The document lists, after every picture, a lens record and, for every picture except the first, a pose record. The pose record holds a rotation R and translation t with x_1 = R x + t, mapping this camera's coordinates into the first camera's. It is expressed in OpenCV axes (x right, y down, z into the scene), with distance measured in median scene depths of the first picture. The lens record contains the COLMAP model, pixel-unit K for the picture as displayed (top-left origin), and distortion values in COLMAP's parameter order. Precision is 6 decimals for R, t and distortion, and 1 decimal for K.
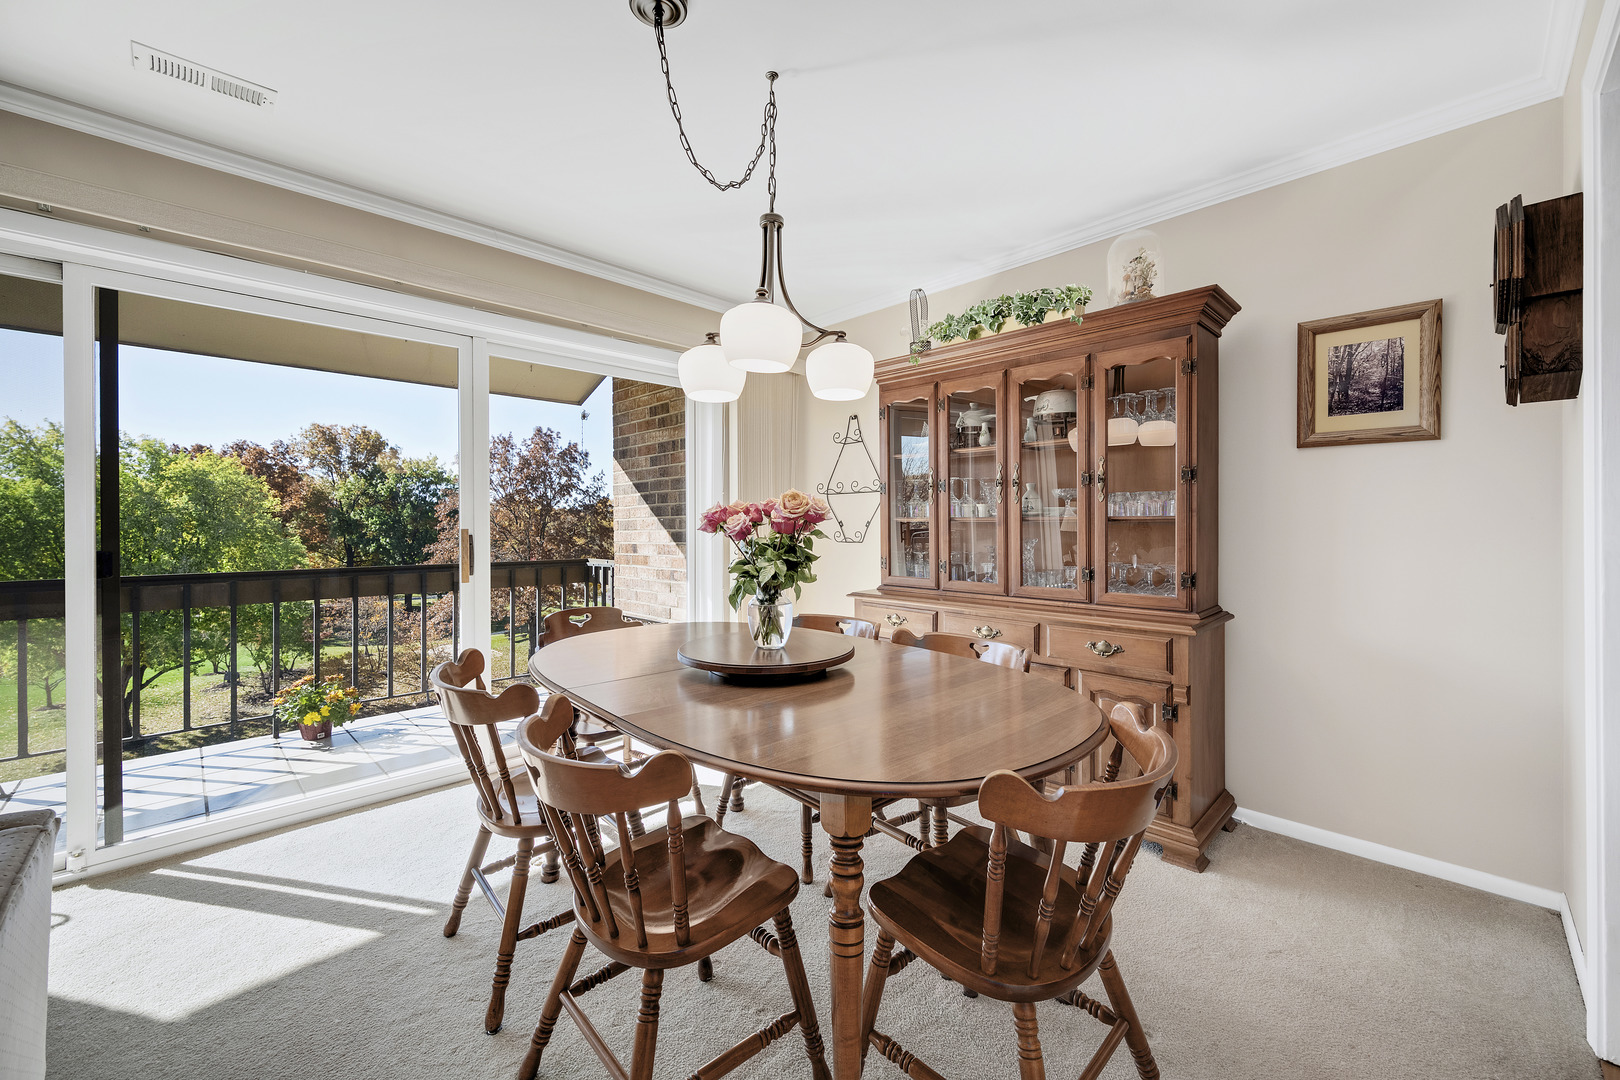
lens RADIAL K [[663.2, 0, 839.2], [0, 663.2, 545.7], [0, 0, 1]] dist [0.005704, -0.000443]
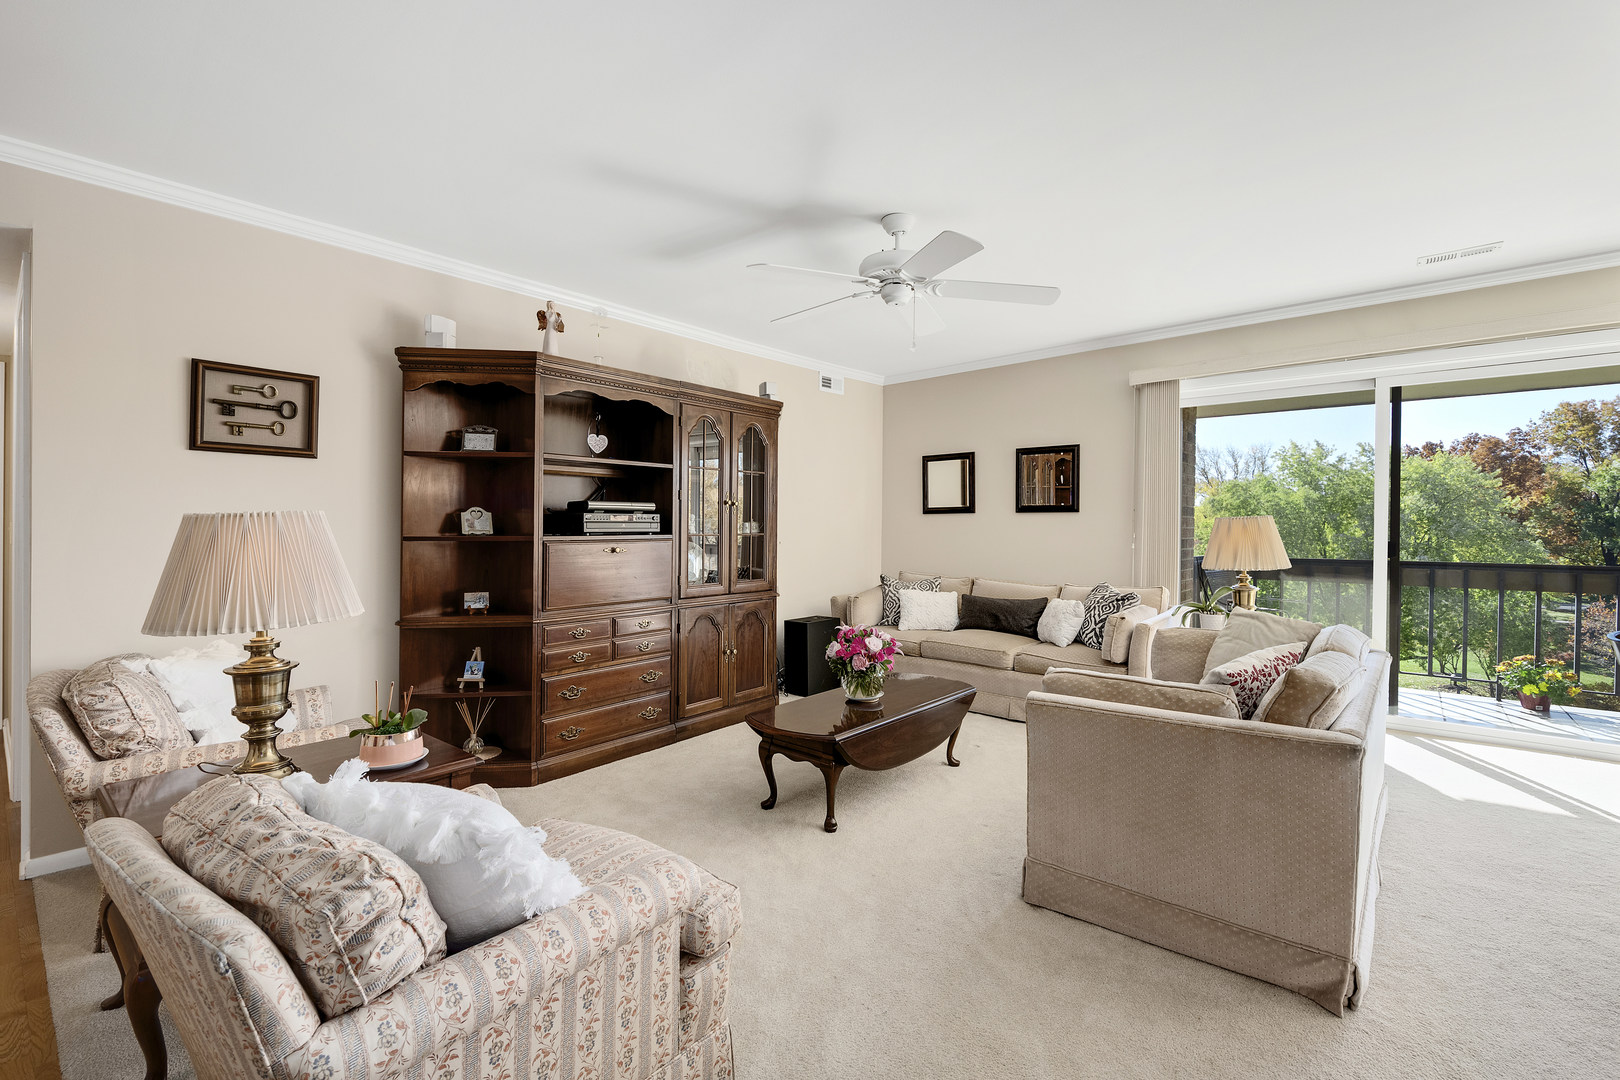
lens RADIAL K [[755.2, 0, 760.9], [0, 755.2, 519.6], [0, 0, 1]] dist [0.000271, -0.000063]
pose [[0.084872, -0.007058, -0.996367, 0.125925], [-0.029573, 0.999517, -0.009600, 0.003454], [0.995953, 0.030280, 0.084623, -0.141302]]
